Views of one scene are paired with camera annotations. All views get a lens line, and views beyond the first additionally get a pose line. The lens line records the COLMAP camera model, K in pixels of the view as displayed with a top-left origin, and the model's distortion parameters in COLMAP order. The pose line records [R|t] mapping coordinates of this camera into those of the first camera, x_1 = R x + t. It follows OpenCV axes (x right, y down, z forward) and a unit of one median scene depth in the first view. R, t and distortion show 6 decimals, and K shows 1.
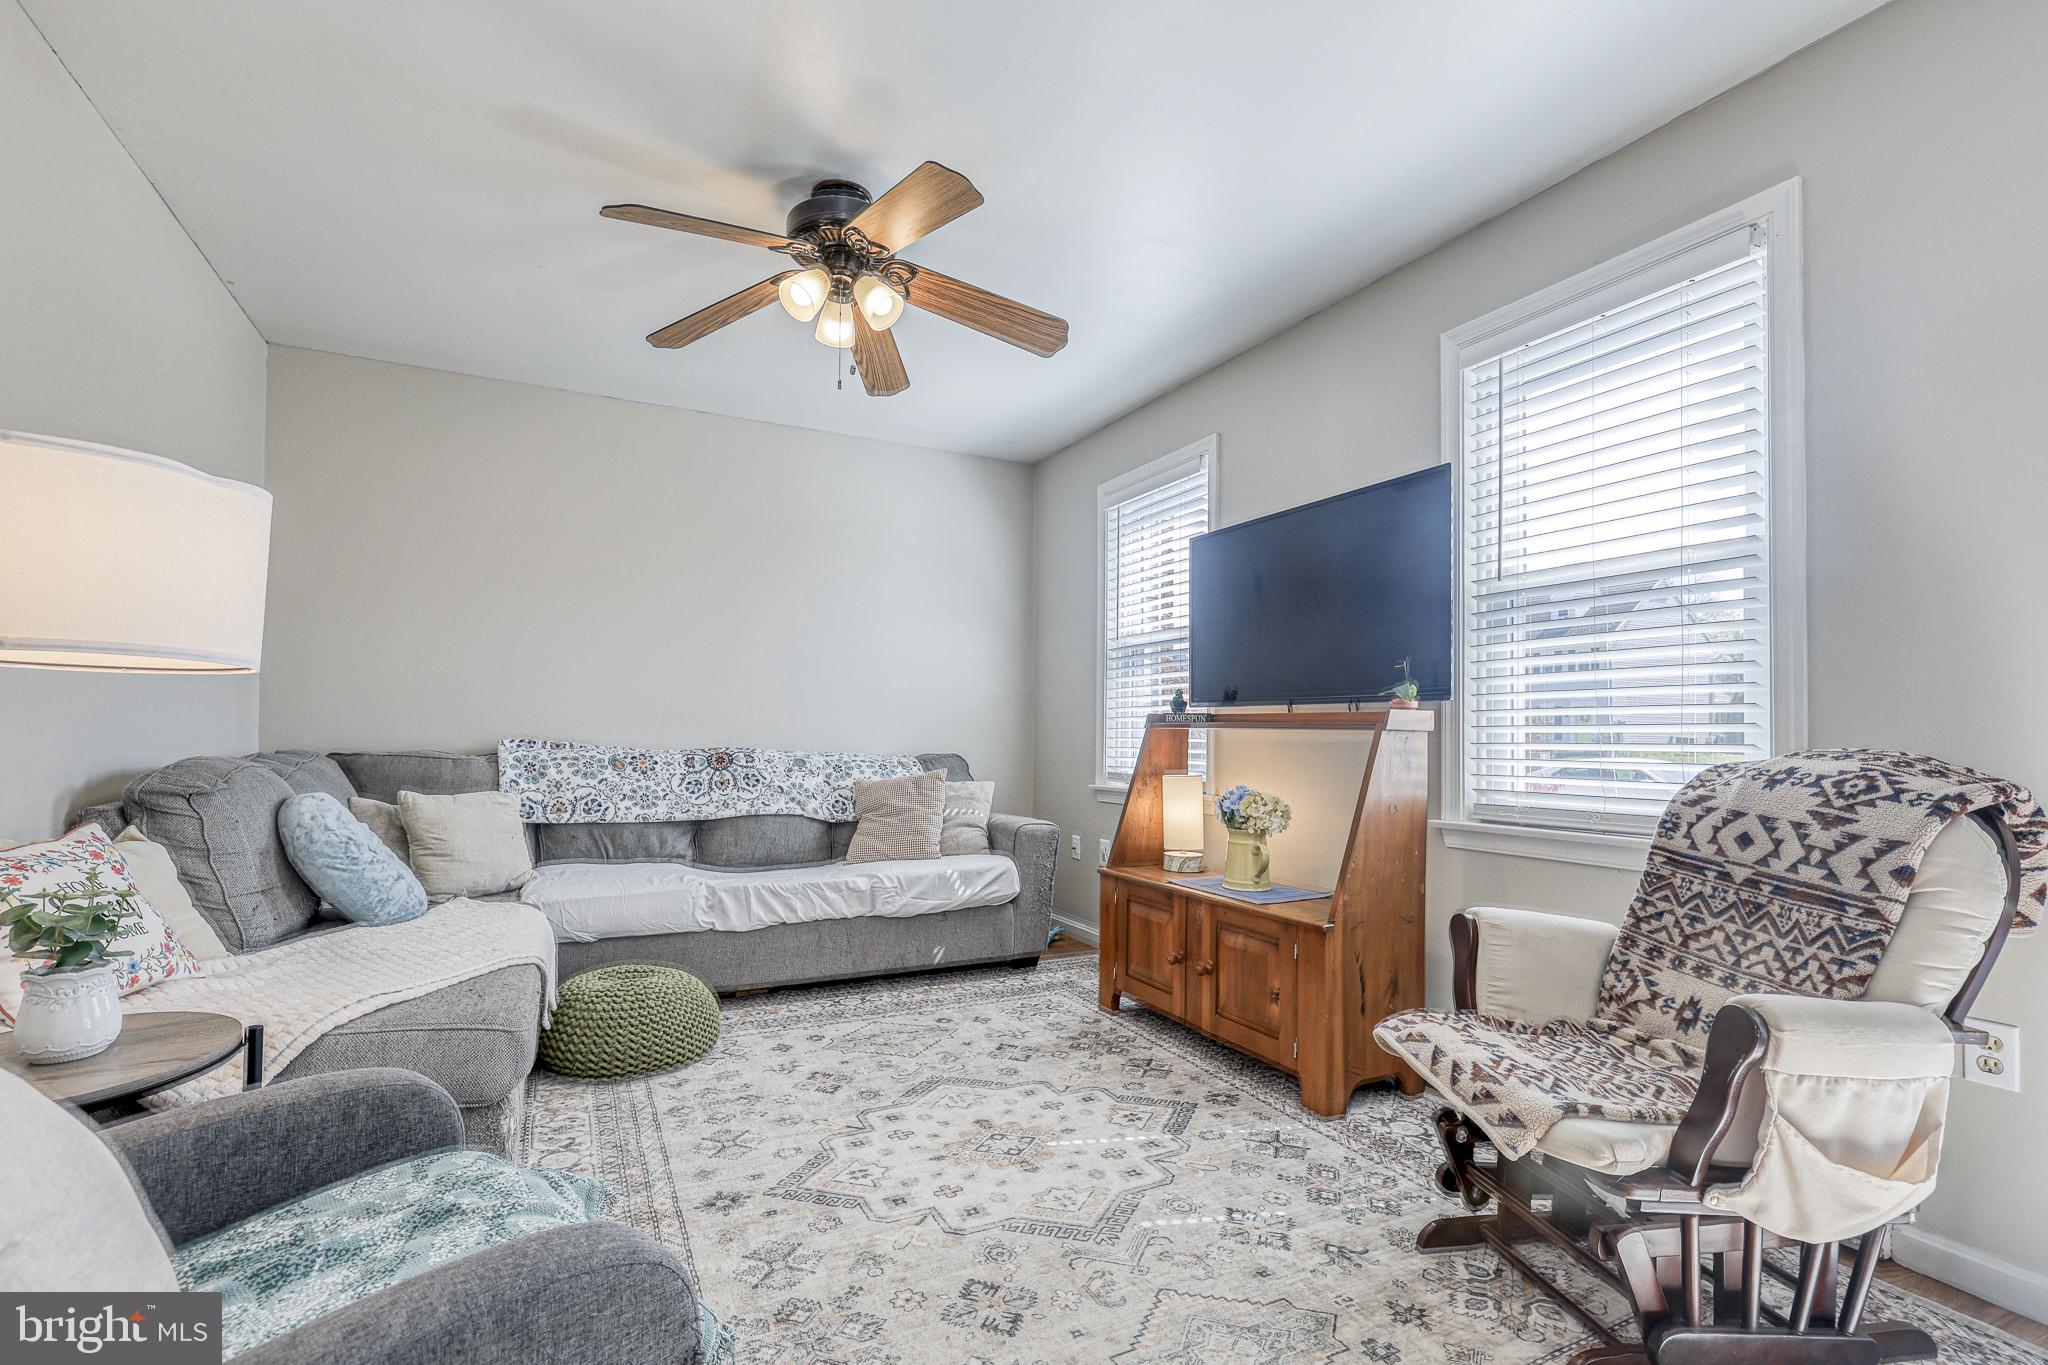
lens RADIAL K [[875.7, 0, 1022.1], [0, 875.7, 725.1], [0, 0, 1]] dist [-0.002166, -0.000187]
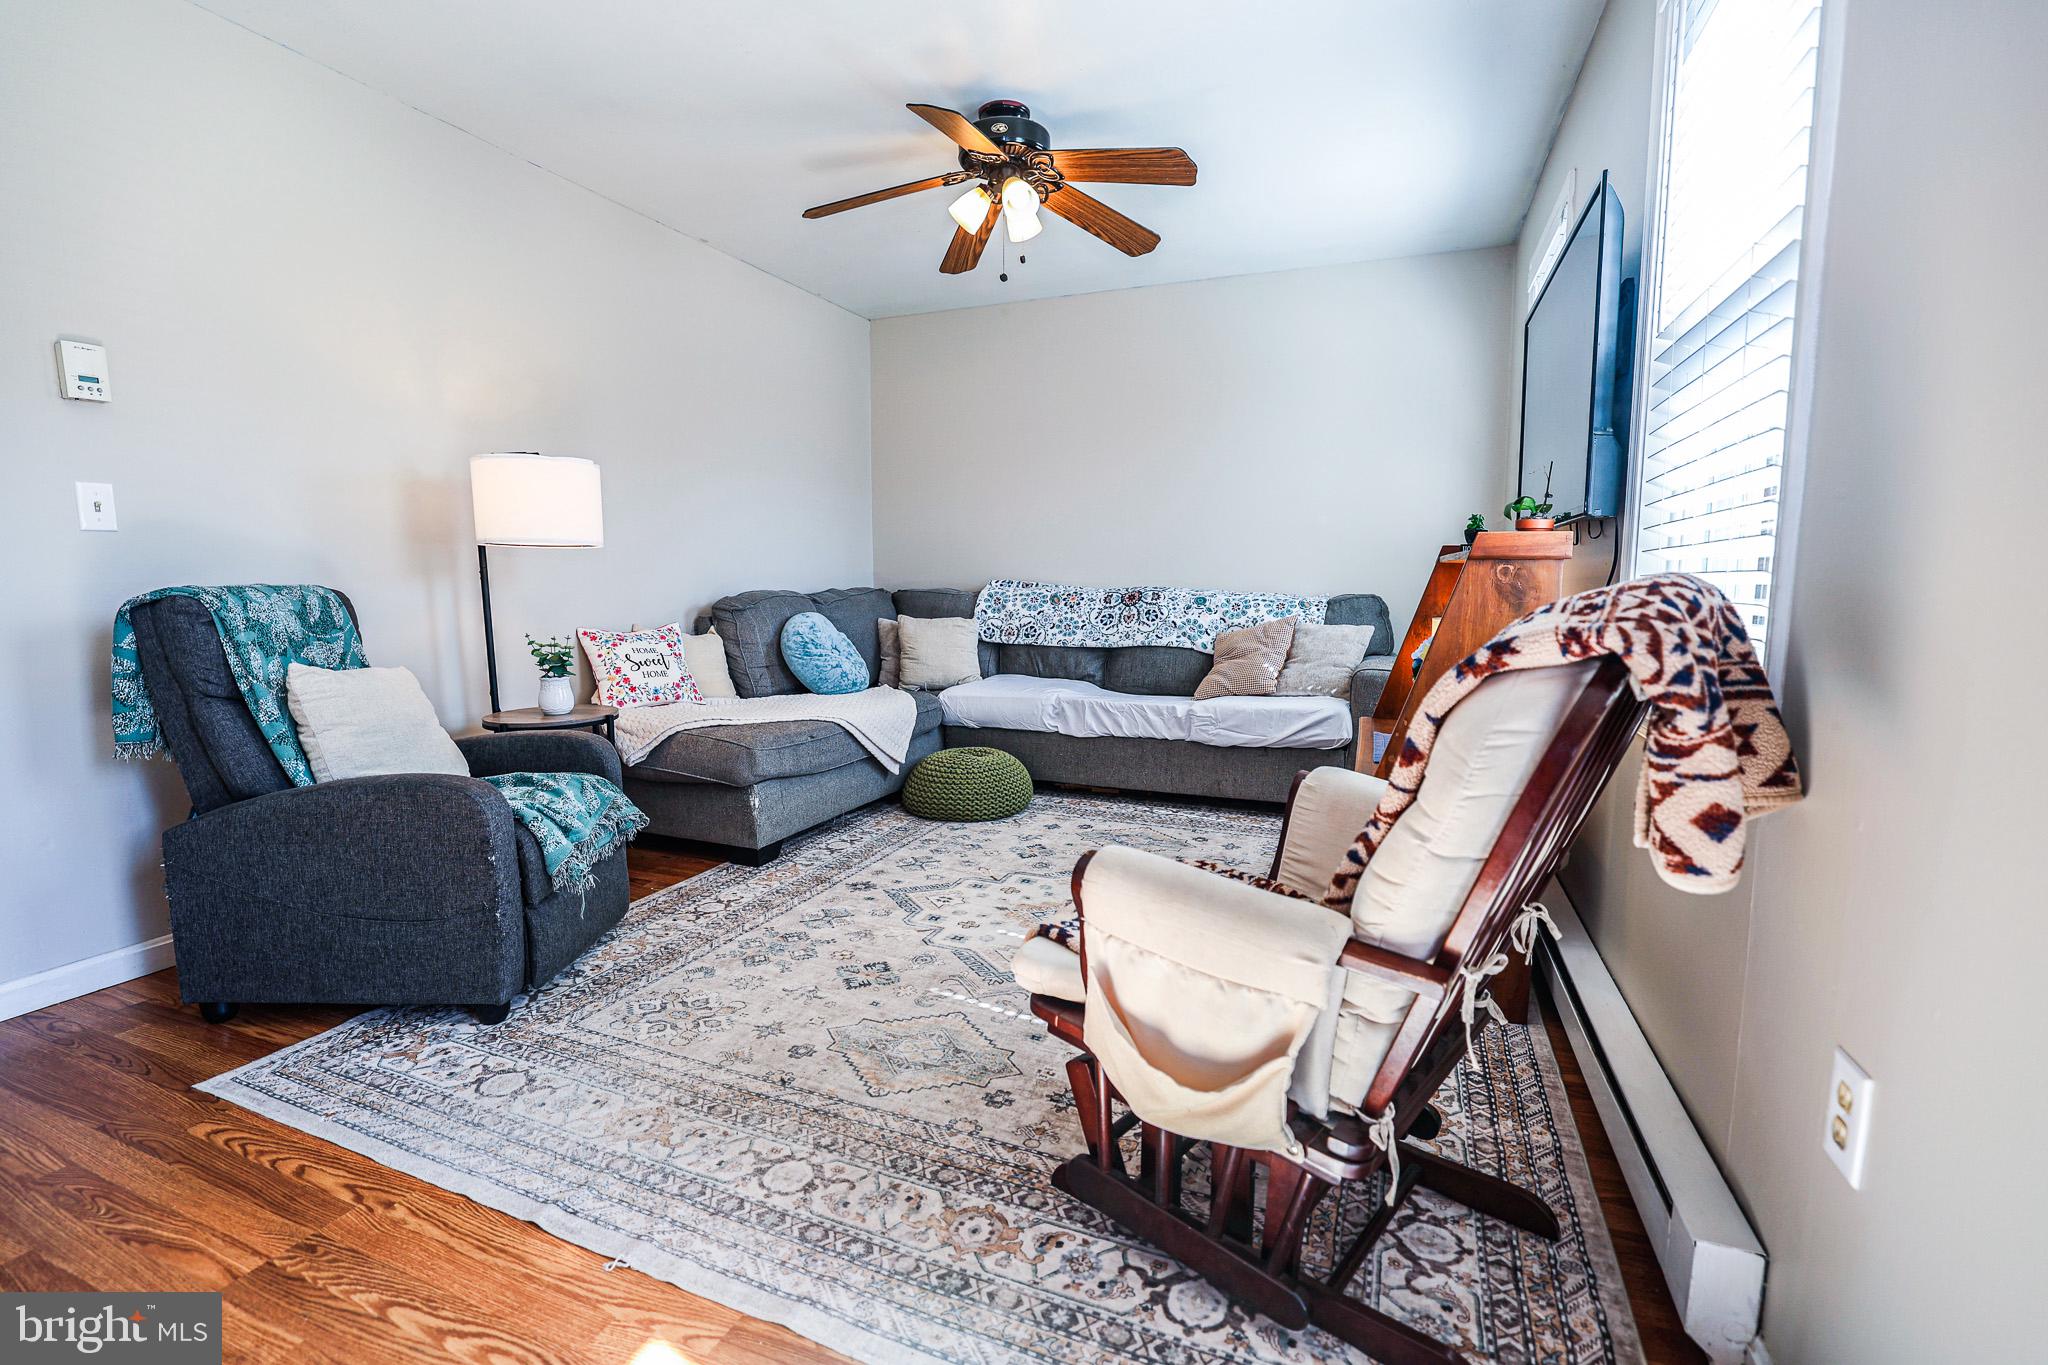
lens RADIAL K [[923.7, 0, 1071.3], [0, 923.7, 674.9], [0, 0, 1]] dist [-0.003569, -0.000223]
pose [[0.678608, 0.068969, -0.731256, 0.601086], [0.015218, 0.994048, 0.107876, 0.010296], [0.734343, -0.084334, 0.673519, 0.130845]]
